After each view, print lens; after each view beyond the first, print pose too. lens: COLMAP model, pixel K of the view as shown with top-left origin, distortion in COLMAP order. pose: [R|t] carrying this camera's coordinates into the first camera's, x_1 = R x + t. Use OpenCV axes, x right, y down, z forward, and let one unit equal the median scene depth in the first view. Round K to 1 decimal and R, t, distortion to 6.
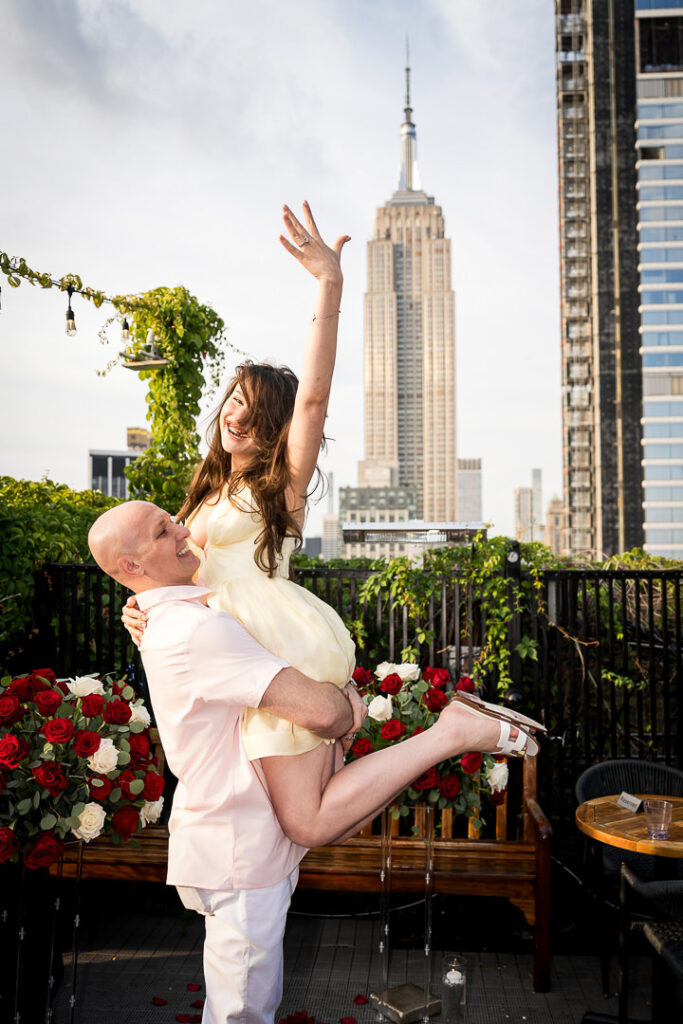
lens RADIAL K [[842.6, 0, 382.5], [0, 842.6, 563.0], [0, 0, 1]] dist [-0.001993, 0.003522]
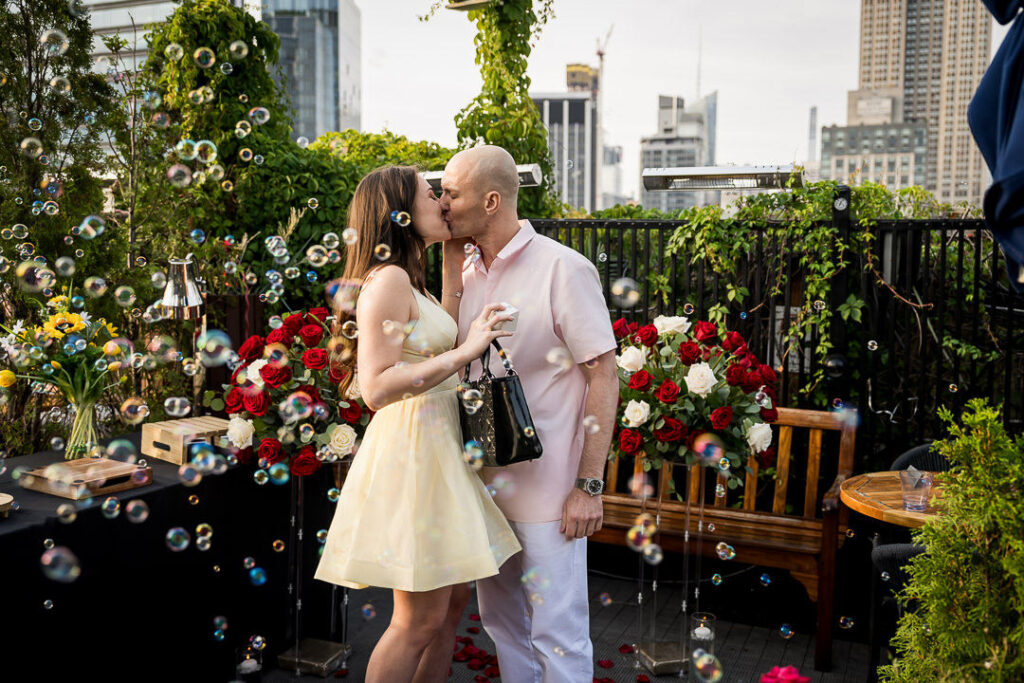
lens RADIAL K [[999.9, 0, 512.0], [0, 999.9, 341.5], [0, 0, 1]] dist [0.015958, 0.004547]
pose [[0.940244, 0.037468, -0.338433, 0.159604], [0.002496, 0.993142, 0.116886, 0.009838], [0.340491, -0.110746, 0.933703, -0.081335]]
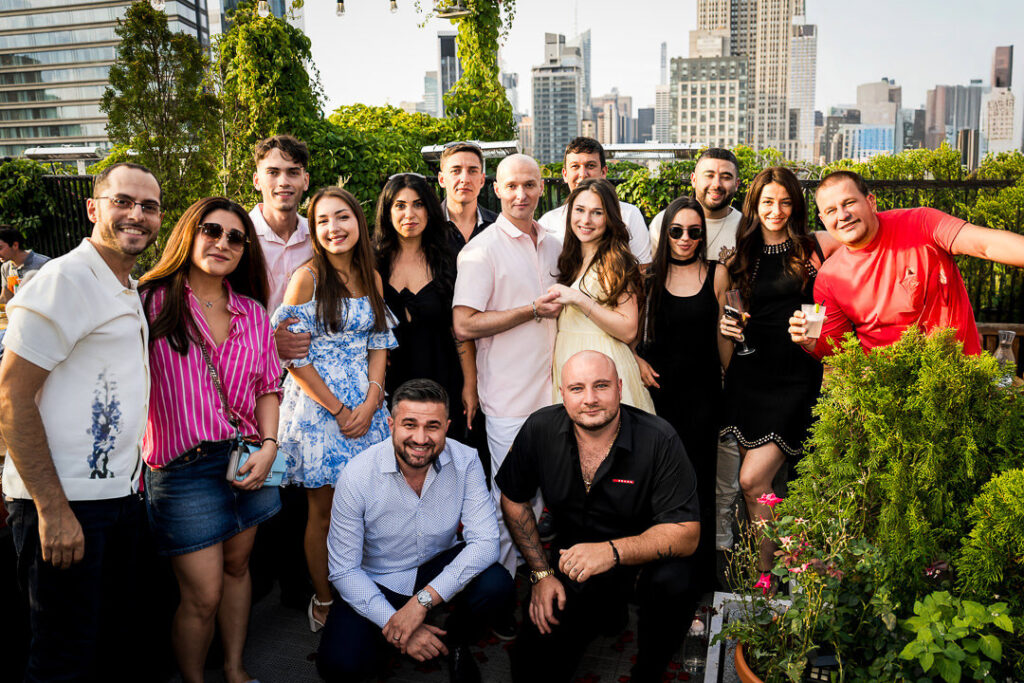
lens RADIAL K [[783.2, 0, 536.5], [0, 783.2, 323.2], [0, 0, 1]] dist [-0.081393, 0.004381]
pose [[0.976306, 0.032750, -0.213904, 0.106872], [0.018656, 0.972062, 0.233981, -0.051092], [0.215591, -0.232428, 0.948419, -0.194072]]
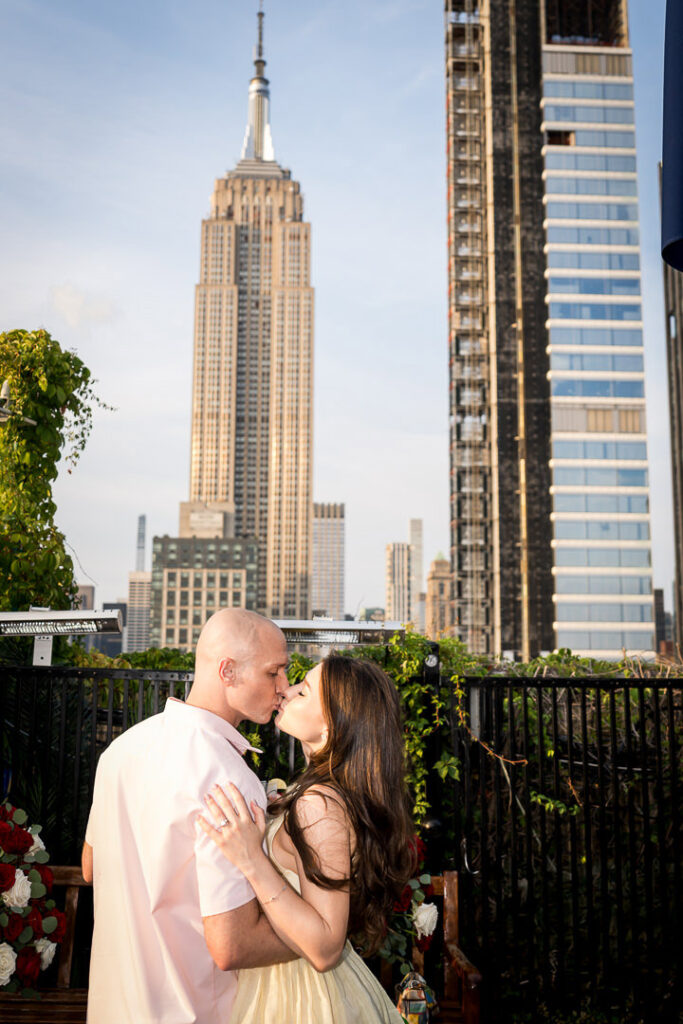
lens RADIAL K [[1126.4, 0, 341.5], [0, 1126.4, 512.0], [0, 0, 1]] dist [-0.005708, -0.002269]
pose [[0.993114, 0.029537, 0.113369, -0.063996], [-0.016413, 0.993230, -0.115000, -0.020674], [-0.115998, 0.112347, 0.986875, -0.139413]]
